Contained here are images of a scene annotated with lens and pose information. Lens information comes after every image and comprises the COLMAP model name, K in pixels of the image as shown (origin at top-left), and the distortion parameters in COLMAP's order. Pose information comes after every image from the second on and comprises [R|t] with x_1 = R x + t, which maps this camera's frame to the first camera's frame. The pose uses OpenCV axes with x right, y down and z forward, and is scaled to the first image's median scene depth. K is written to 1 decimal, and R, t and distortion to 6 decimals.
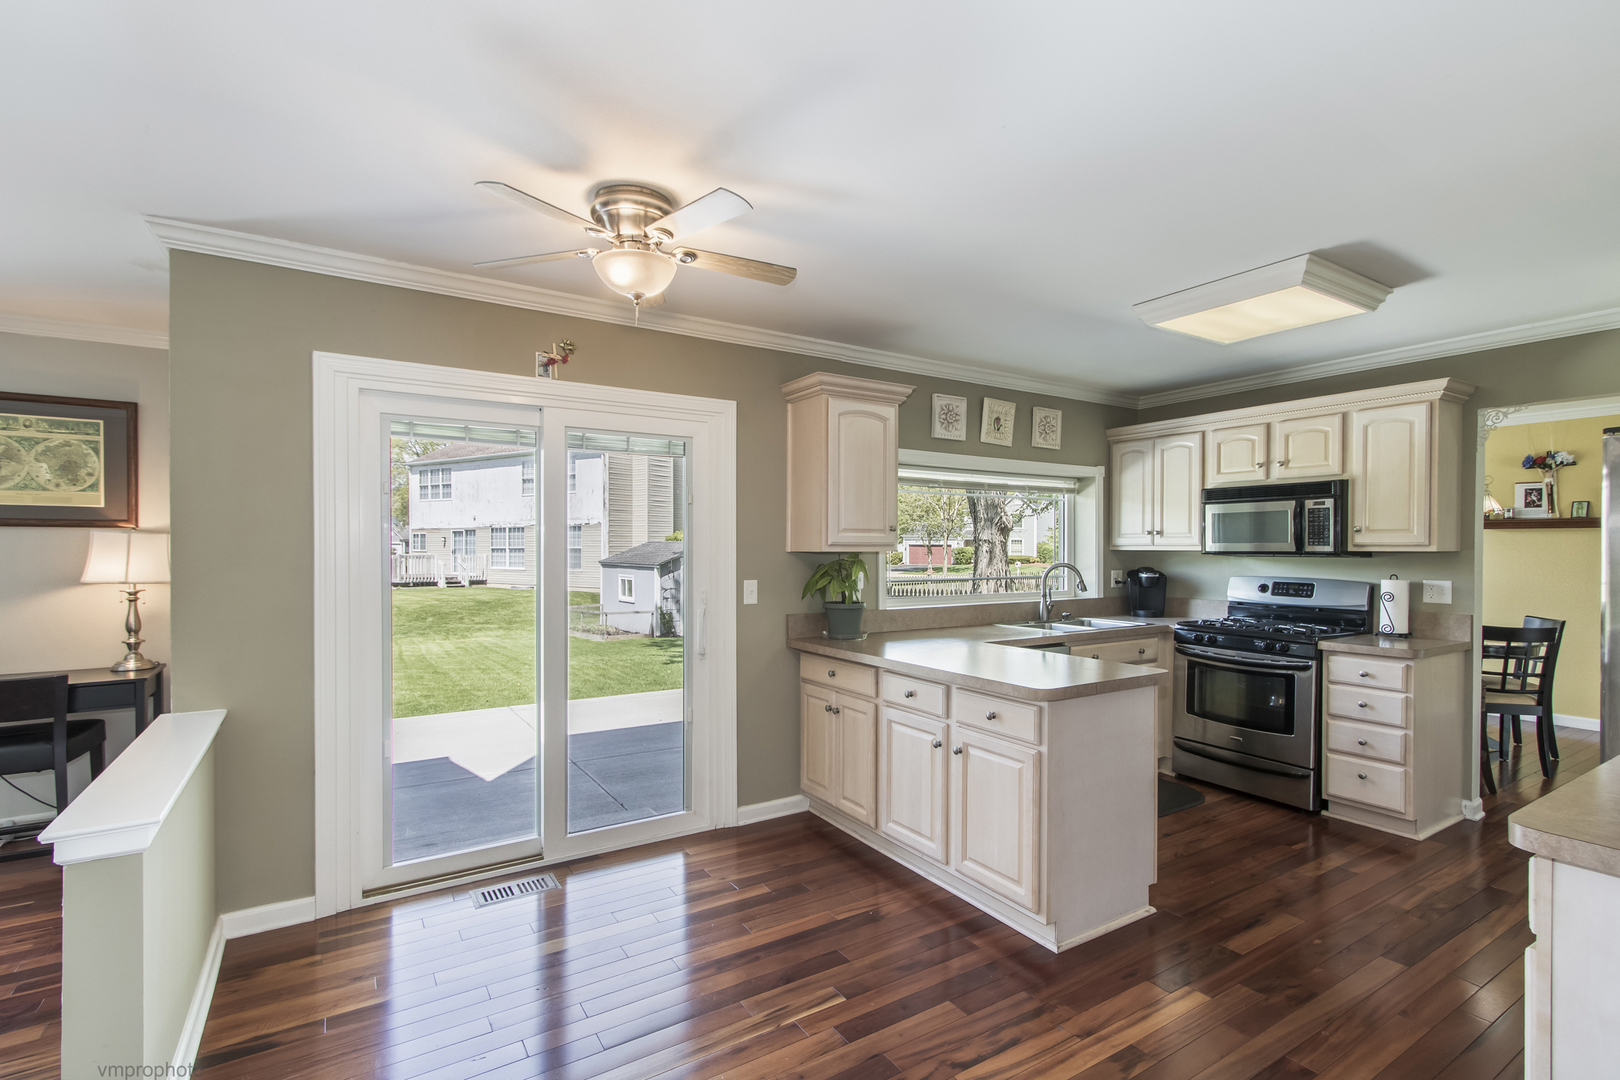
lens RADIAL K [[741.0, 0, 811.0], [0, 741.0, 565.2], [0, 0, 1]] dist [-0.009400, 0.001853]
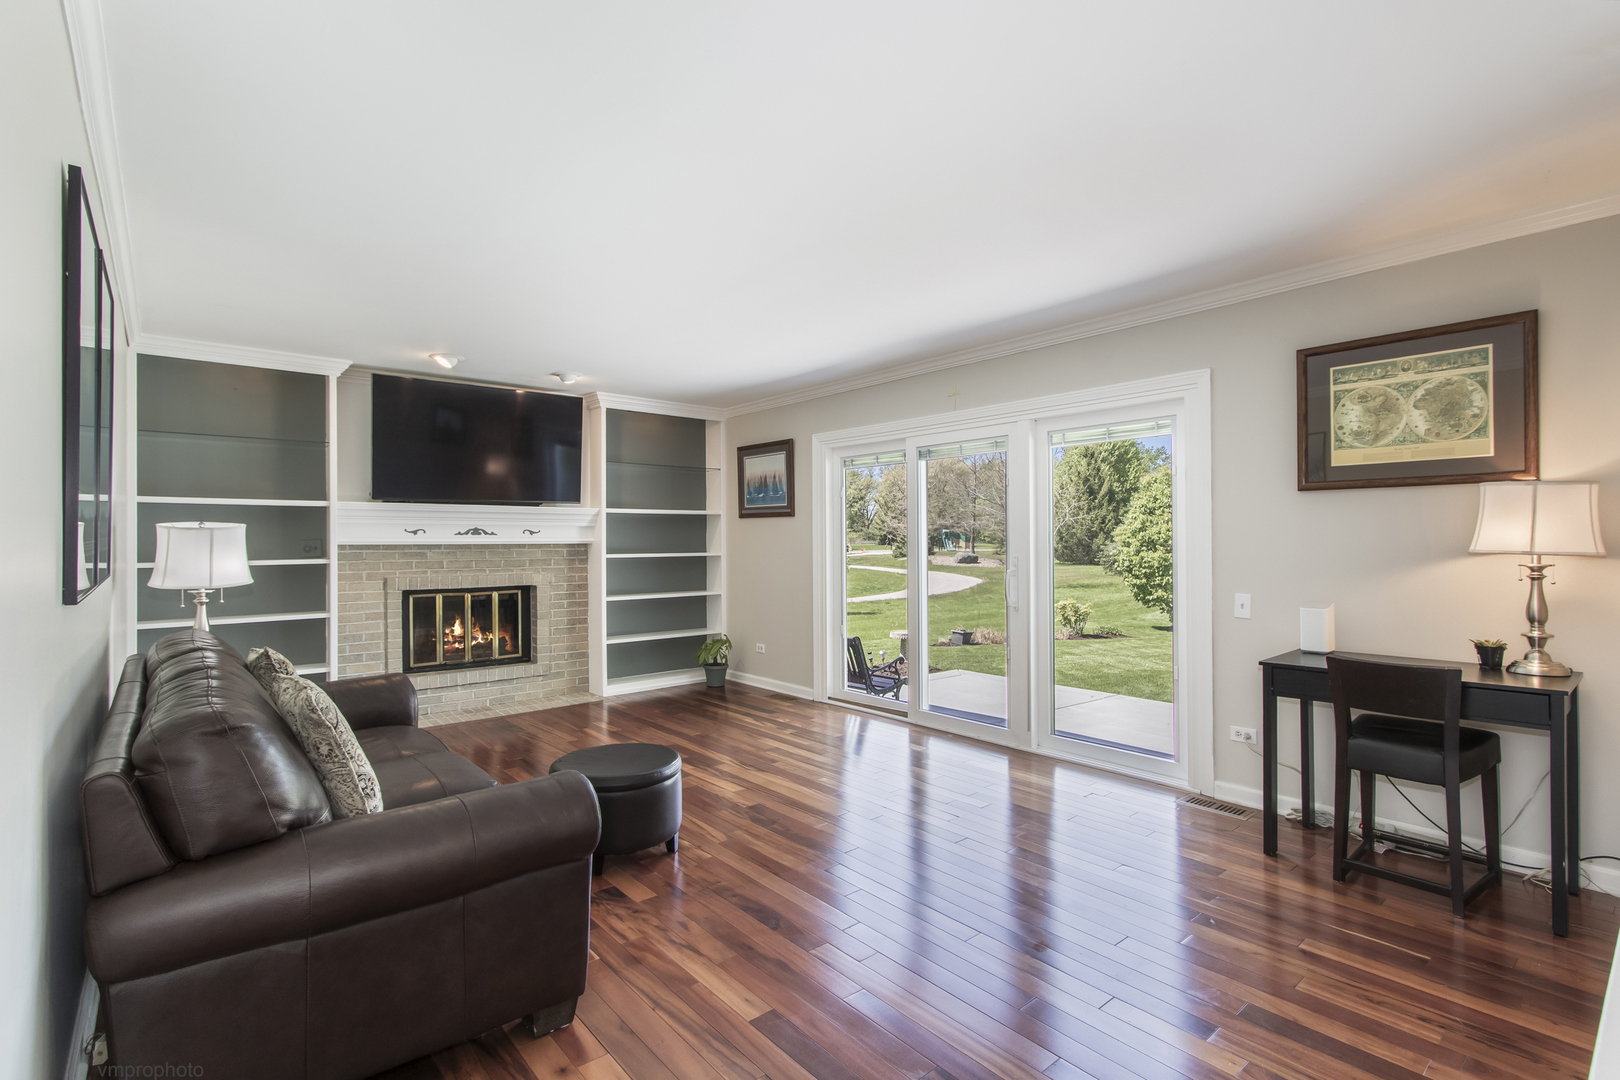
lens RADIAL K [[741.0, 0, 826.6], [0, 741.0, 526.6], [0, 0, 1]] dist [-0.009400, 0.001853]
pose [[0.135808, -0.022740, -0.990474, -0.302430], [-0.013377, 0.999603, -0.024783, 0.024305], [0.990645, 0.016616, 0.135450, 0.210418]]
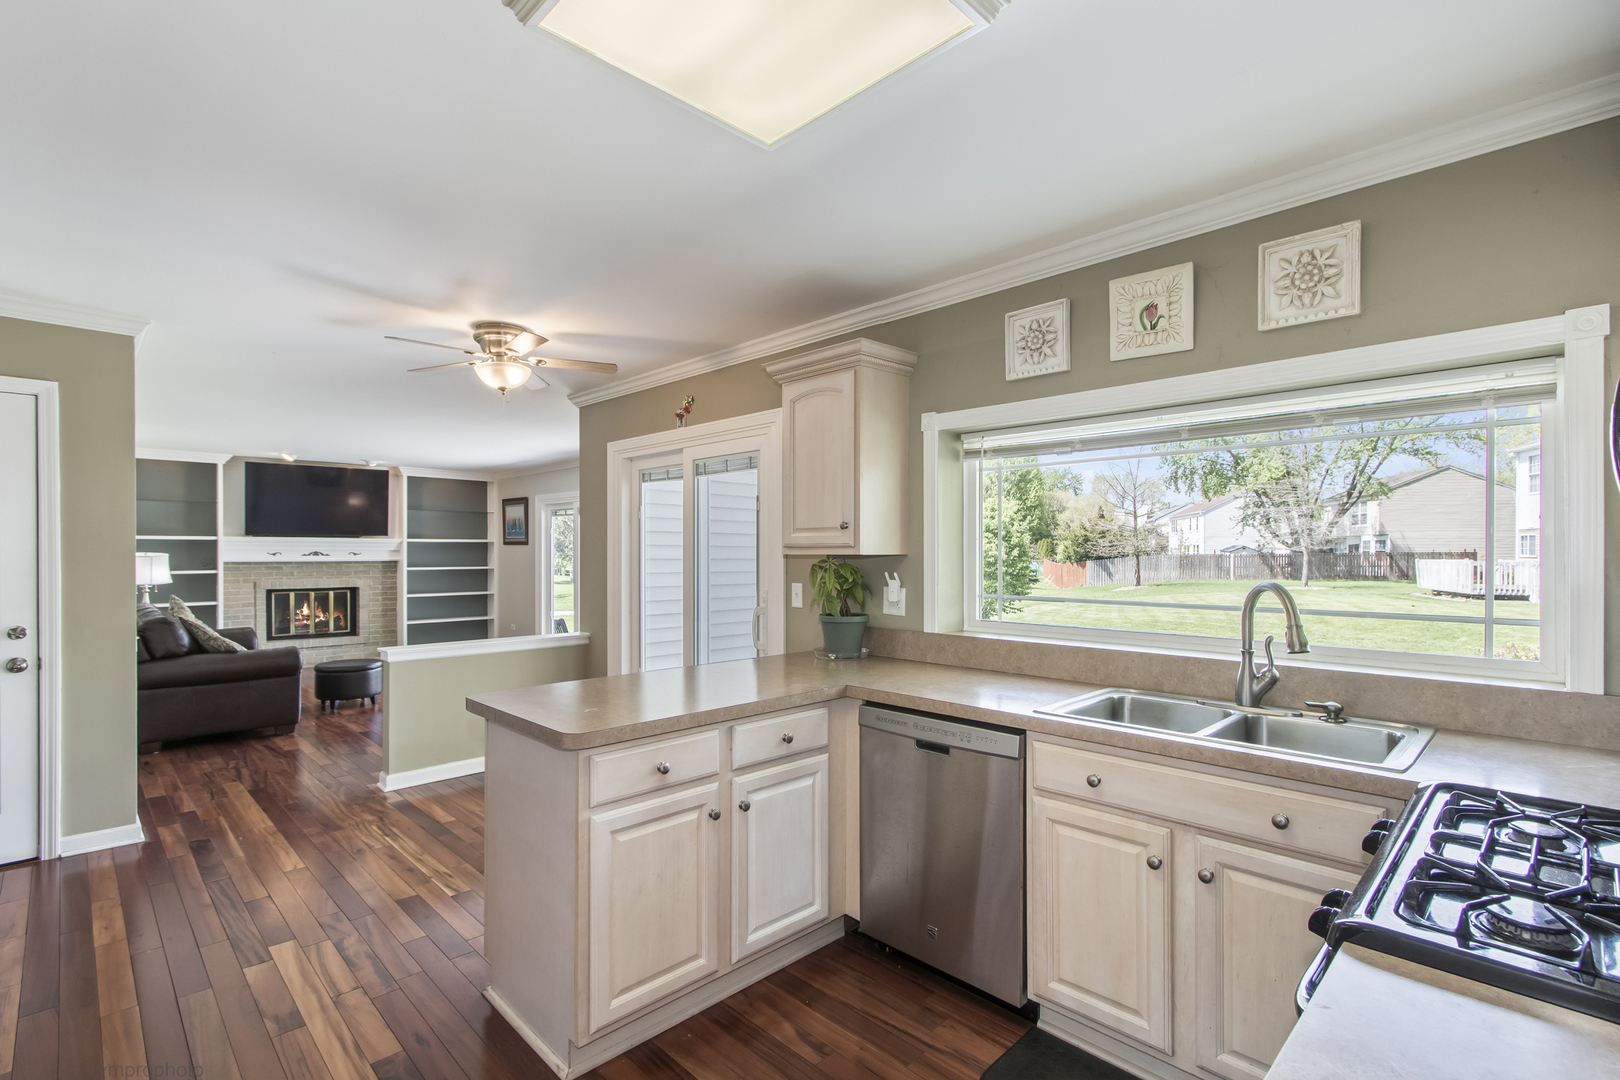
lens RADIAL K [[741.0, 0, 843.8], [0, 741.0, 548.5], [0, 0, 1]] dist [-0.009400, 0.001853]
pose [[0.245808, -0.007299, -0.969291, 0.829658], [-0.021828, 0.999676, -0.013063, -0.013433], [0.969073, 0.024368, 0.245569, 0.762641]]
